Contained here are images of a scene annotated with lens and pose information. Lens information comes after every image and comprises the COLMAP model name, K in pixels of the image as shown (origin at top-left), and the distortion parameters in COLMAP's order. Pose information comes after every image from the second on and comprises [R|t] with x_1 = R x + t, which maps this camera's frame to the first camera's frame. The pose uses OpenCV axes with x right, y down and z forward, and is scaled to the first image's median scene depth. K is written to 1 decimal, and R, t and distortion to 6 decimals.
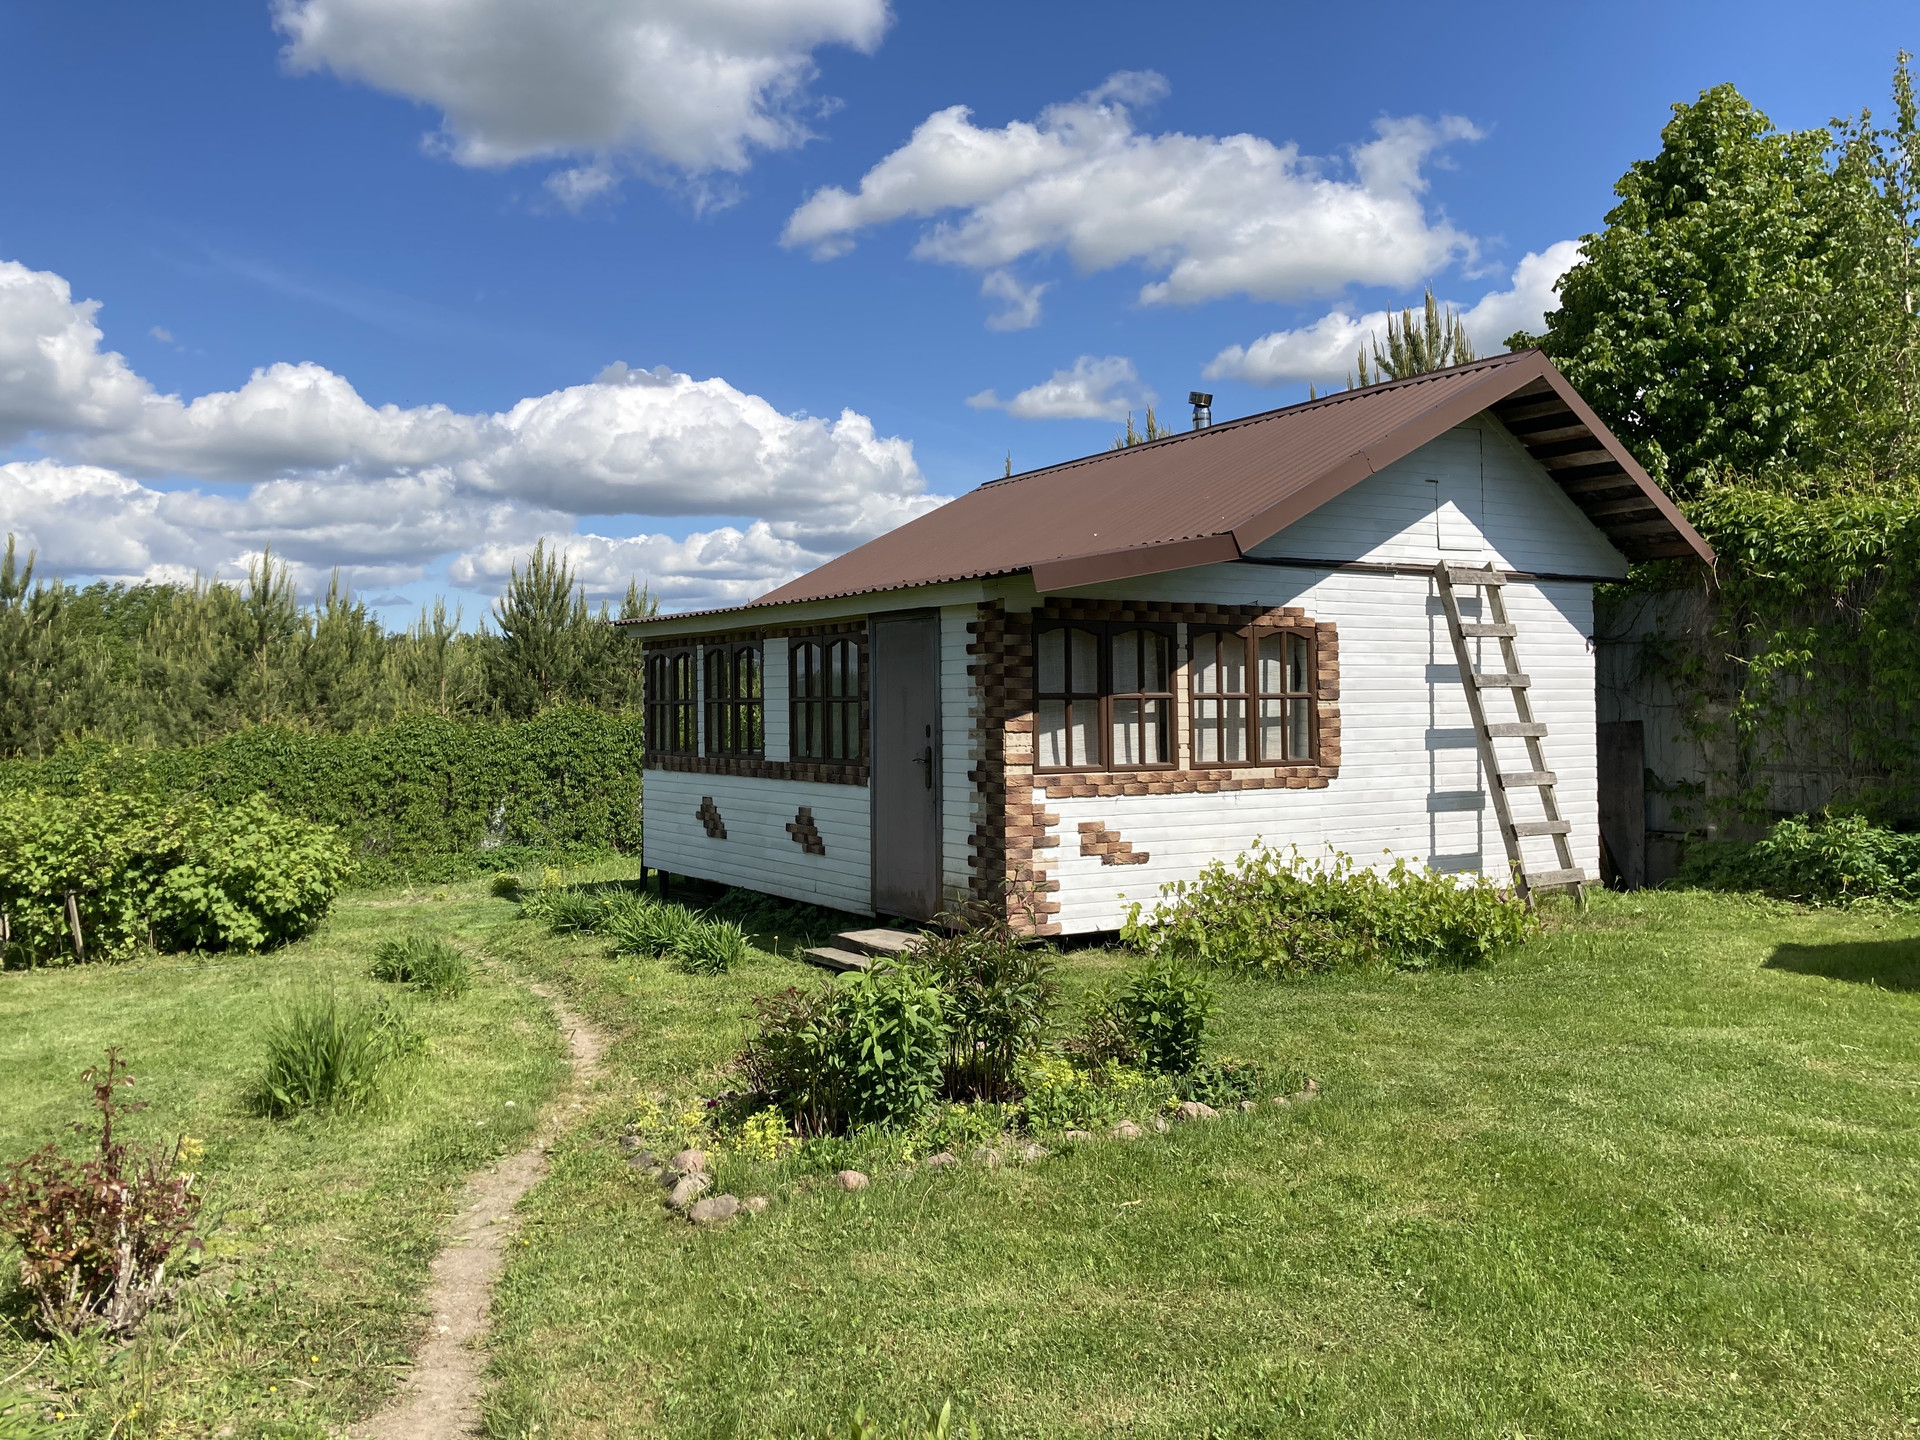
lens RADIAL K [[1568.9, 0, 951.2], [0, 1568.9, 703.8], [0, 0, 1]] dist [0.023383, -0.015693]
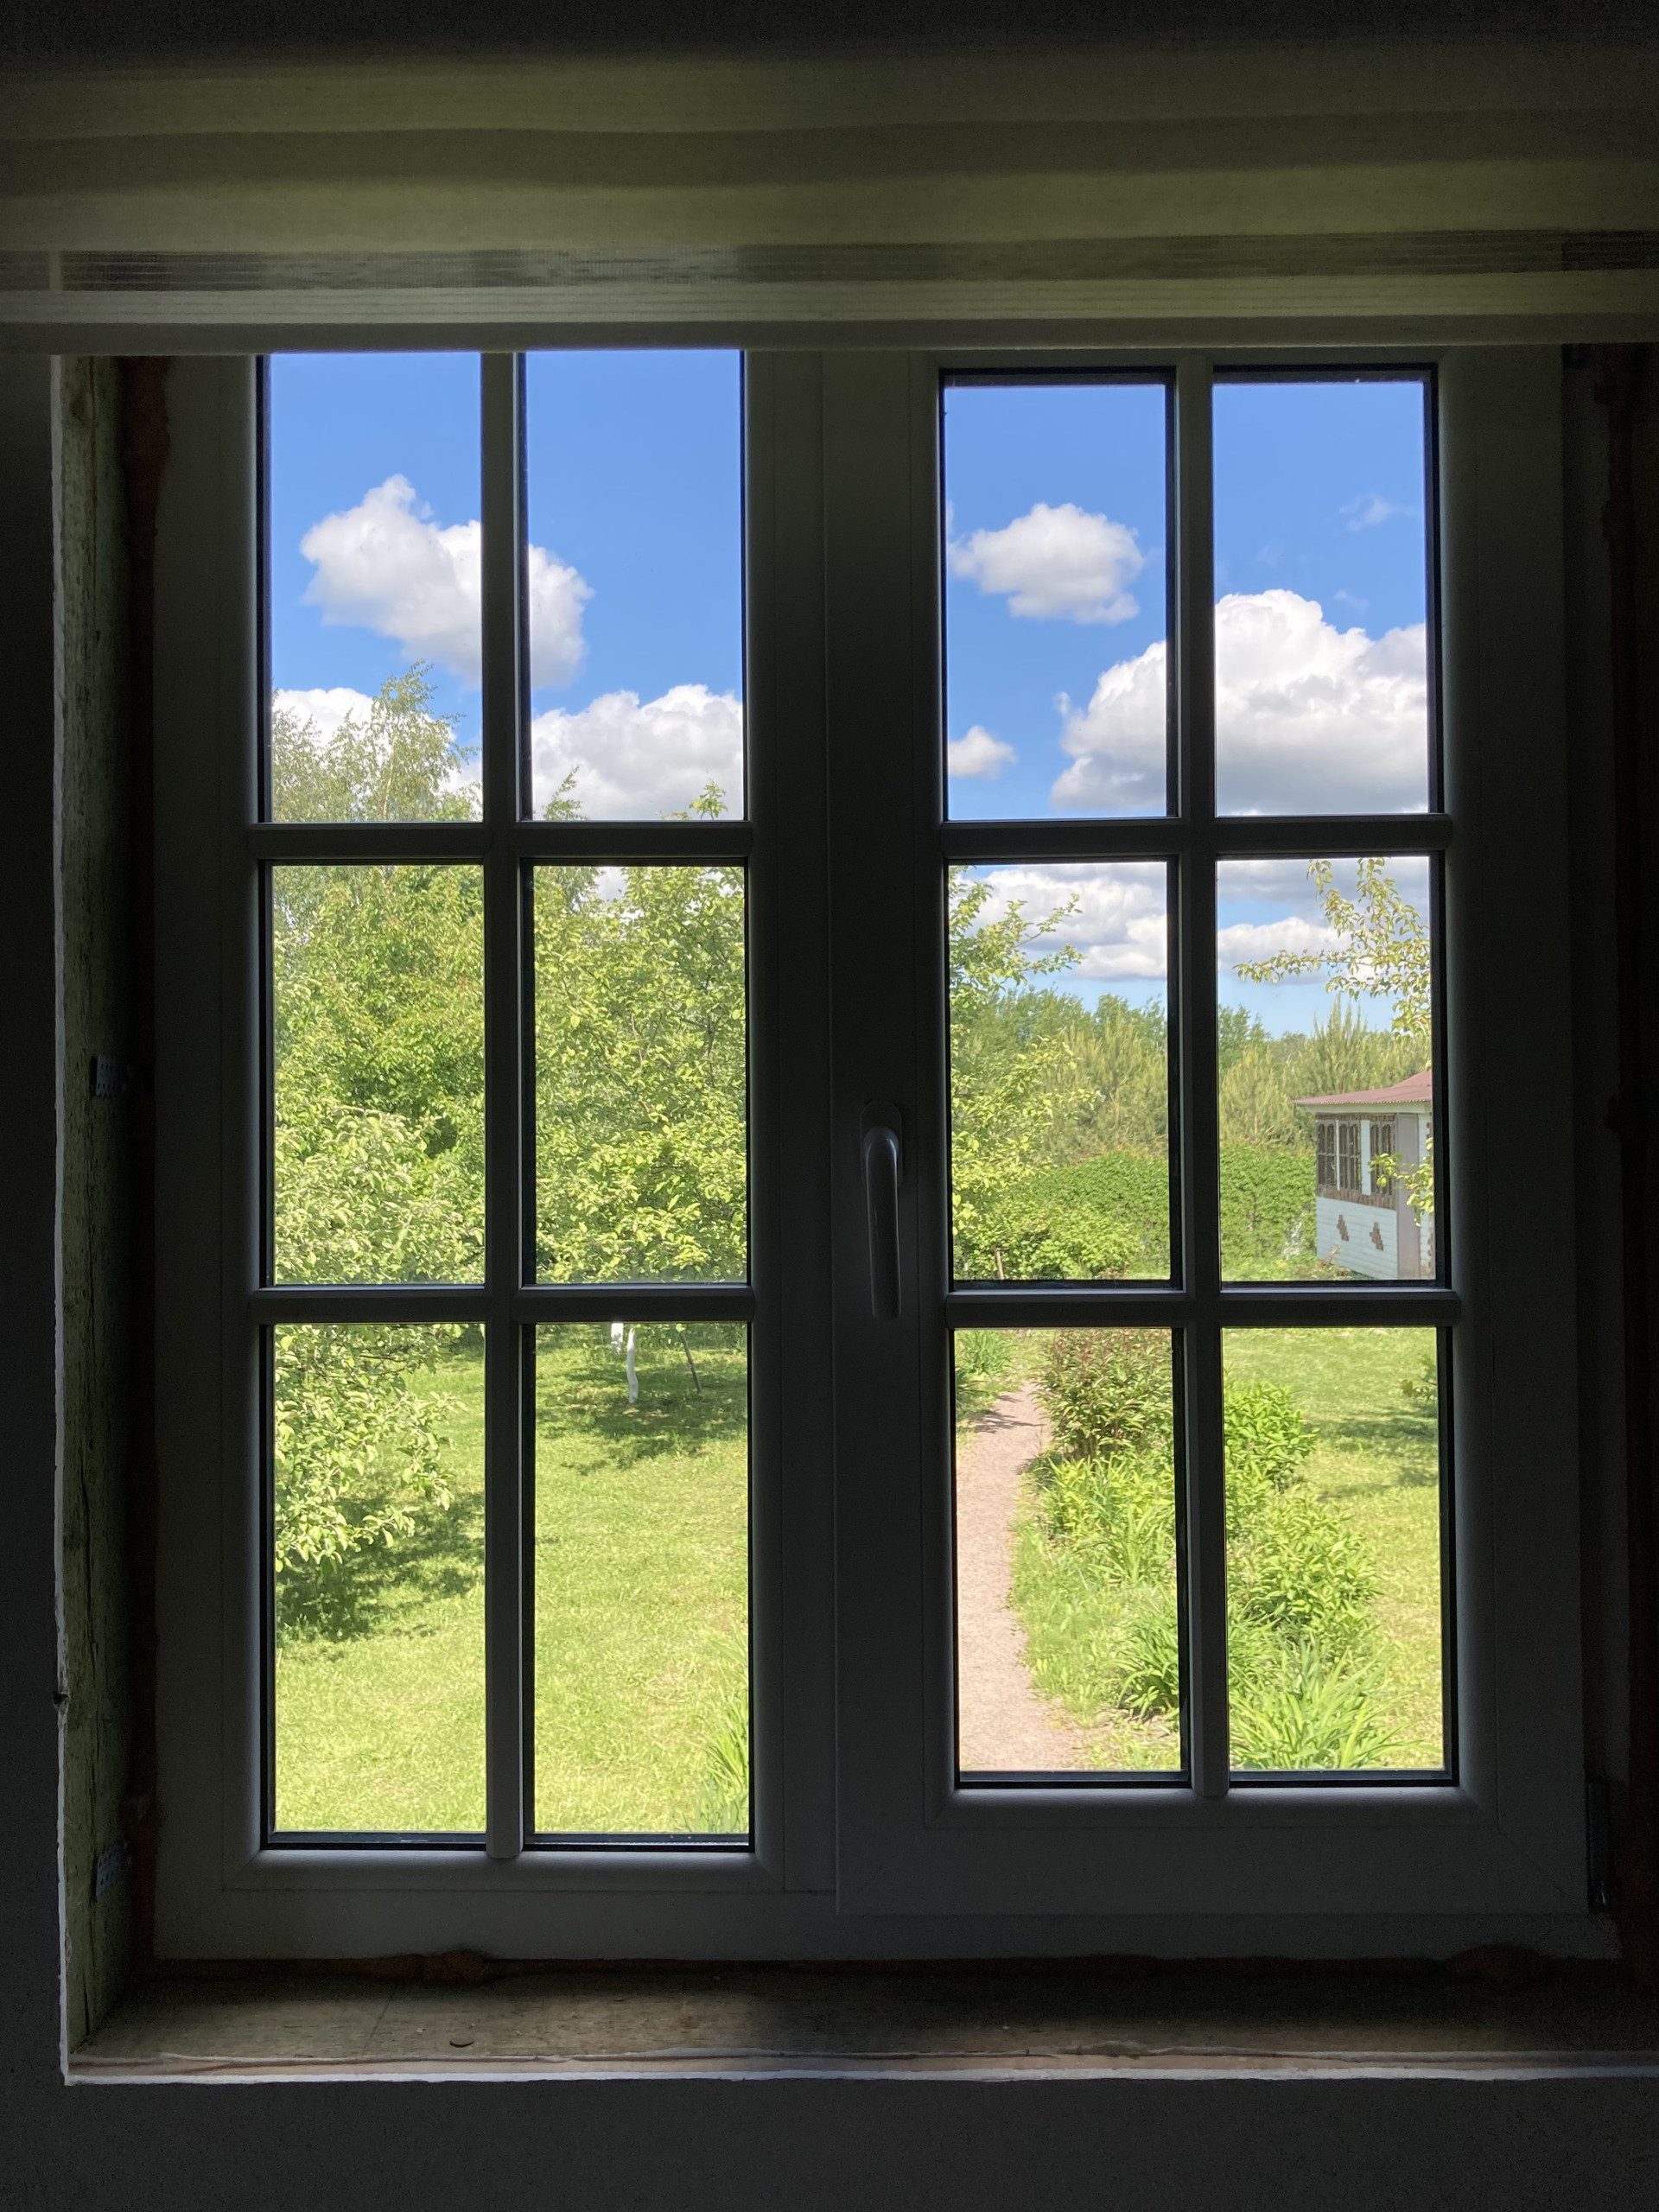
lens RADIAL K [[1807.5, 0, 830.6], [0, 1807.5, 1098.4], [0, 0, 1]] dist [0.023383, -0.015693]
pose [[0.832334, 0.000714, -0.554274, 0.410022], [-0.004506, 0.999975, -0.005479, -0.044763], [0.554256, 0.007058, 0.832316, -0.785545]]
